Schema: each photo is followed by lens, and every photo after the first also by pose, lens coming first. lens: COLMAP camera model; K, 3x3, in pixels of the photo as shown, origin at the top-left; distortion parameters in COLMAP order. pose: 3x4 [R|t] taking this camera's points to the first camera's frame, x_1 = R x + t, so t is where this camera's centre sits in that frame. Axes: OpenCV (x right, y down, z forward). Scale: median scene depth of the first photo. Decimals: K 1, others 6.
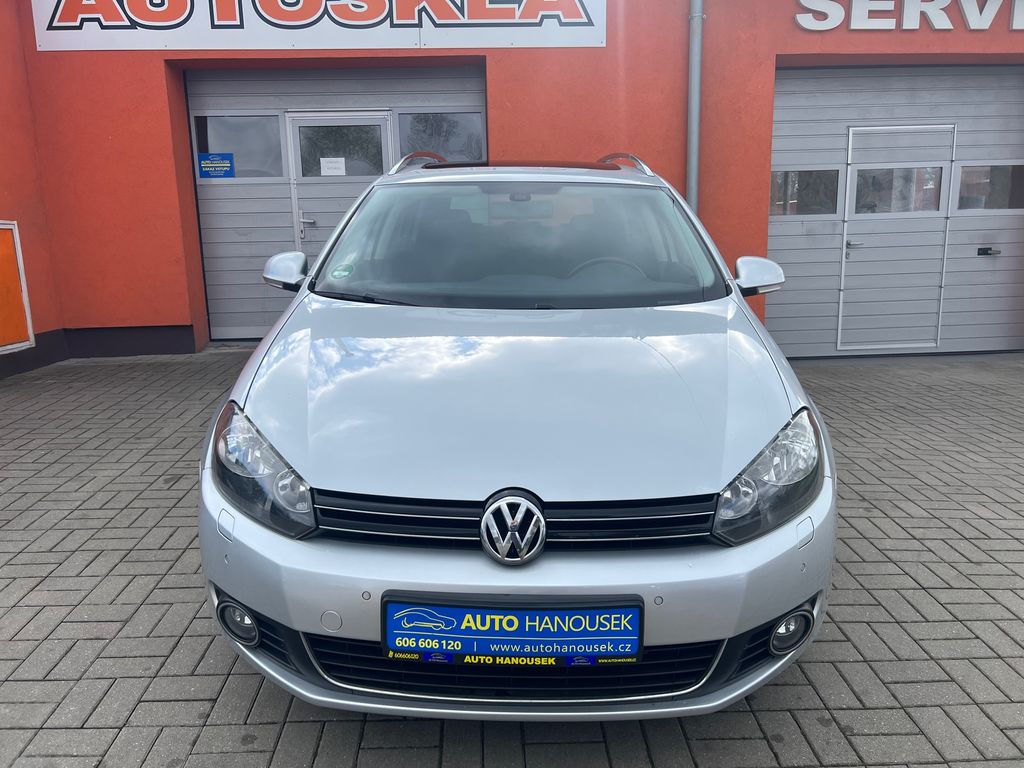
lens RADIAL K [[783.7, 0, 509.3], [0, 783.7, 379.3], [0, 0, 1]] dist [0.045522, -0.067177]
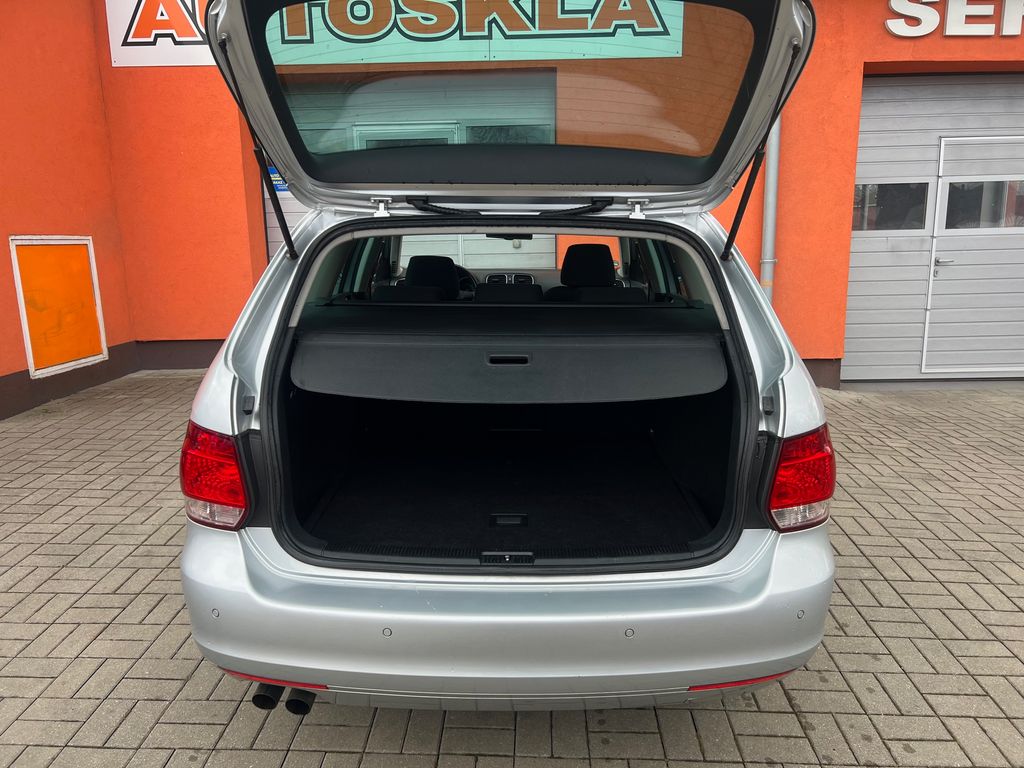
lens RADIAL K [[783.5, 0, 510.8], [0, 783.5, 383.5], [0, 0, 1]] dist [0.051239, -0.072319]
pose [[0.997171, 0.018606, -0.072821, -0.007973], [-0.017923, 0.999789, 0.010023, -0.029549], [0.072992, -0.008689, 0.997295, 0.021813]]
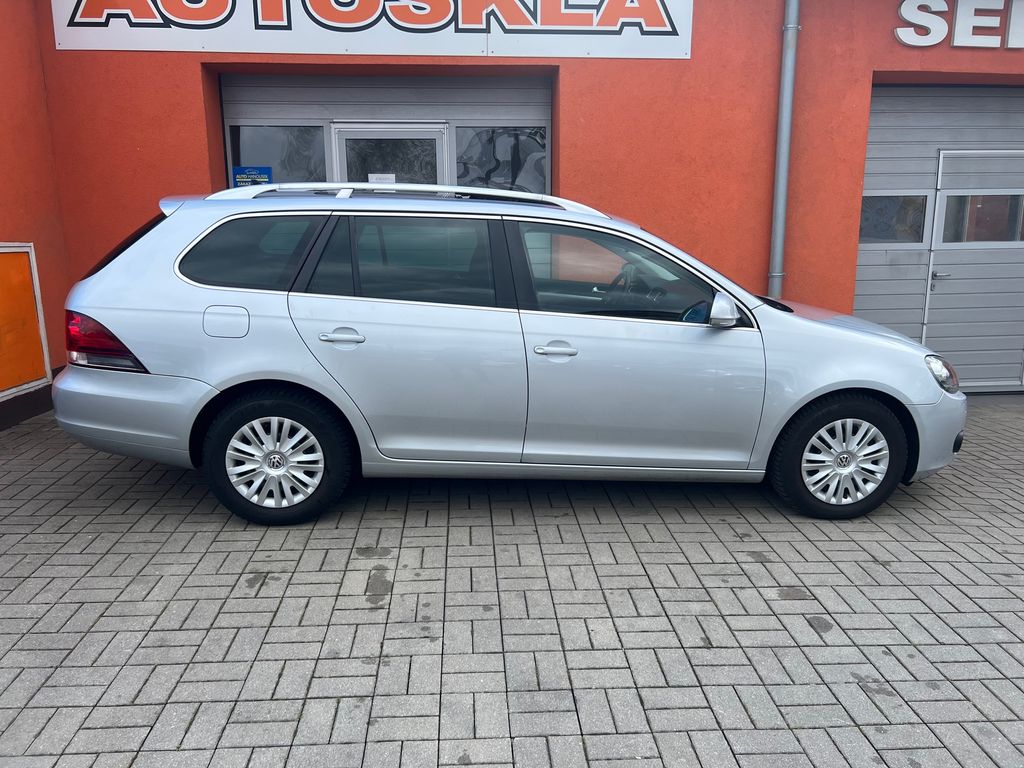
lens RADIAL K [[785.1, 0, 516.8], [0, 785.1, 384.5], [0, 0, 1]] dist [0.046731, -0.068081]
pose [[0.999484, 0.009383, 0.030707, -0.103878], [-0.009584, 0.999933, 0.006423, -0.050143], [-0.030644, -0.006714, 0.999508, 0.092509]]
